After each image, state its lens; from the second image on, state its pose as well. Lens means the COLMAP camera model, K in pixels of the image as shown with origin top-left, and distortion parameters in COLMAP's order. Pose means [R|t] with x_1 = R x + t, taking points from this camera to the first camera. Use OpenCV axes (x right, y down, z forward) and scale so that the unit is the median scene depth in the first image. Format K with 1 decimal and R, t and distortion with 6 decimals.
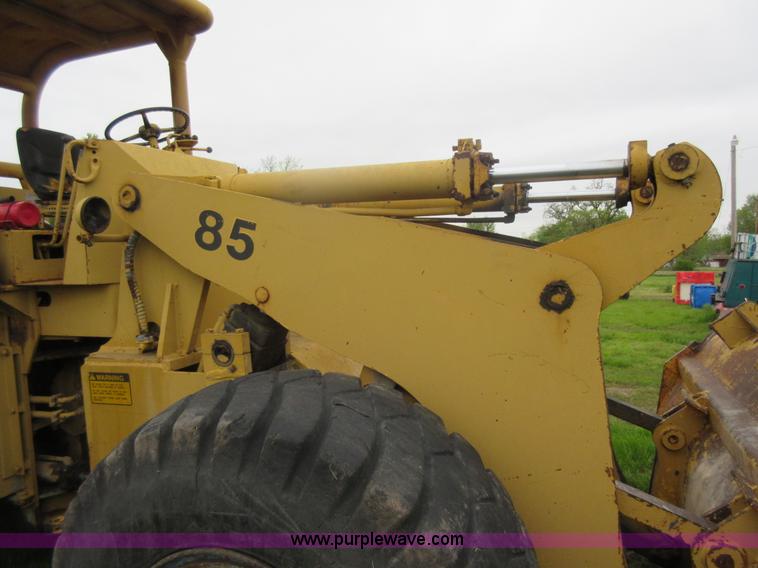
lens RADIAL K [[560.7, 0, 379.0], [0, 560.7, 284.0], [0, 0, 1]] dist [-0.011570, 0.008156]
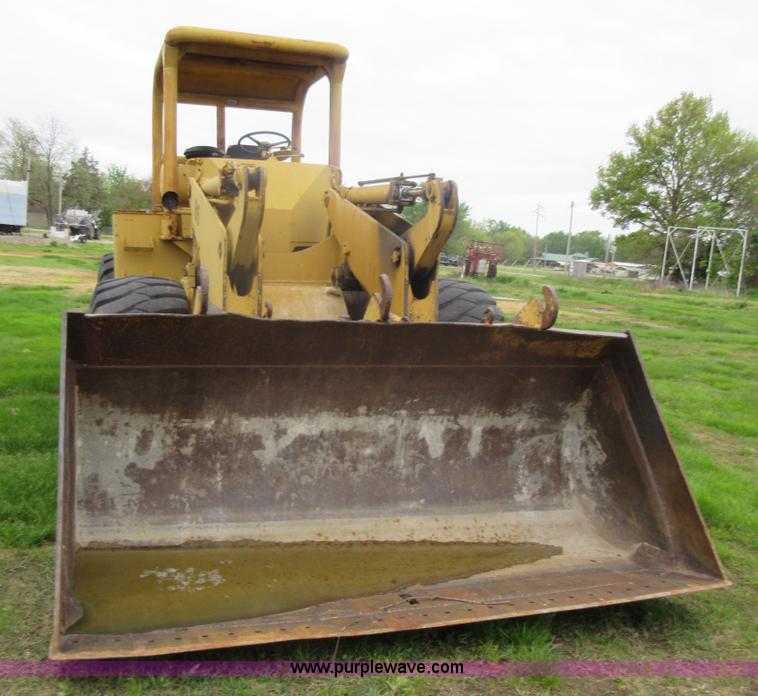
lens RADIAL K [[770.8, 0, 346.5], [0, 770.8, 350.7], [0, 0, 1]] dist [-0.000372, -0.002878]
pose [[0.613614, 0.170957, -0.770878, 2.087029], [-0.116716, 0.985194, 0.125581, -0.014509], [0.780933, 0.012915, 0.624482, -0.206186]]
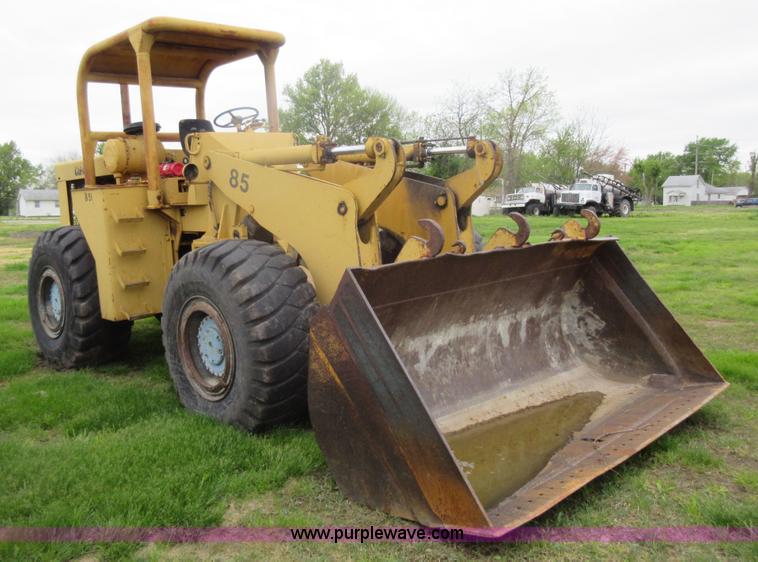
lens RADIAL K [[678.7, 0, 342.0], [0, 678.7, 257.3], [0, 0, 1]] dist [-0.003200, -0.007477]
pose [[0.894954, 0.038230, -0.444518, 1.233795], [-0.013631, 0.998200, 0.058407, 0.046951], [0.445951, -0.046212, 0.893864, -1.139351]]
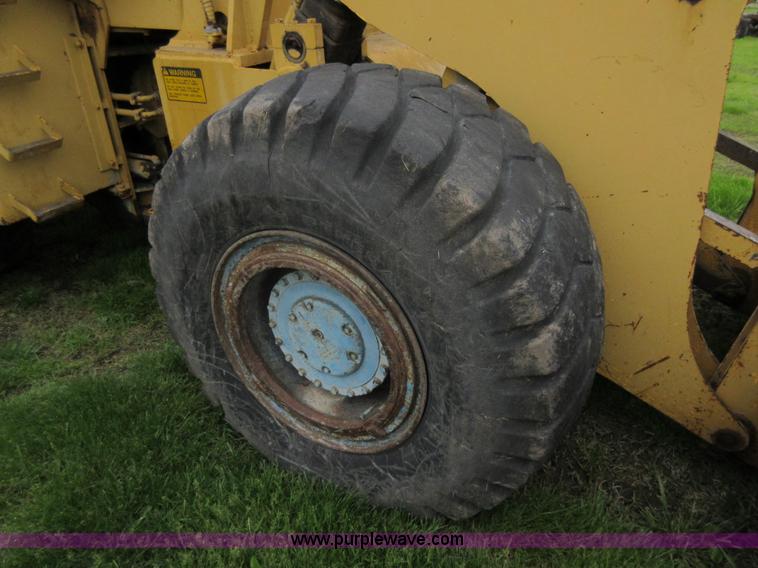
lens RADIAL K [[560.7, 0, 379.0], [0, 560.7, 284.0], [0, 0, 1]] dist [-0.011570, 0.008156]
pose [[0.988982, 0.094956, -0.113573, 0.001494], [-0.034894, 0.895094, 0.444510, 0.057873], [0.143867, -0.435649, 0.888545, 0.030127]]
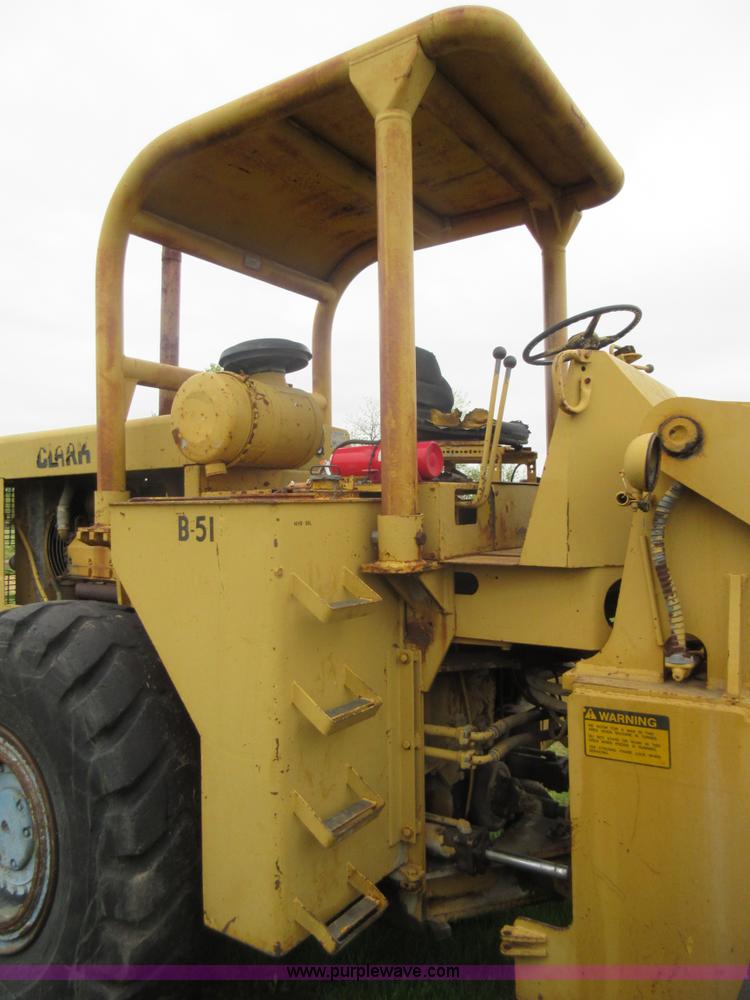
lens RADIAL K [[739.8, 0, 375.0], [0, 739.8, 500.0], [0, 0, 1]] dist [-0.011570, 0.008156]
pose [[0.971783, 0.028696, -0.234123, -0.631195], [-0.046373, 0.996444, -0.070351, -0.007743], [0.231272, 0.079223, 0.969658, 0.119003]]
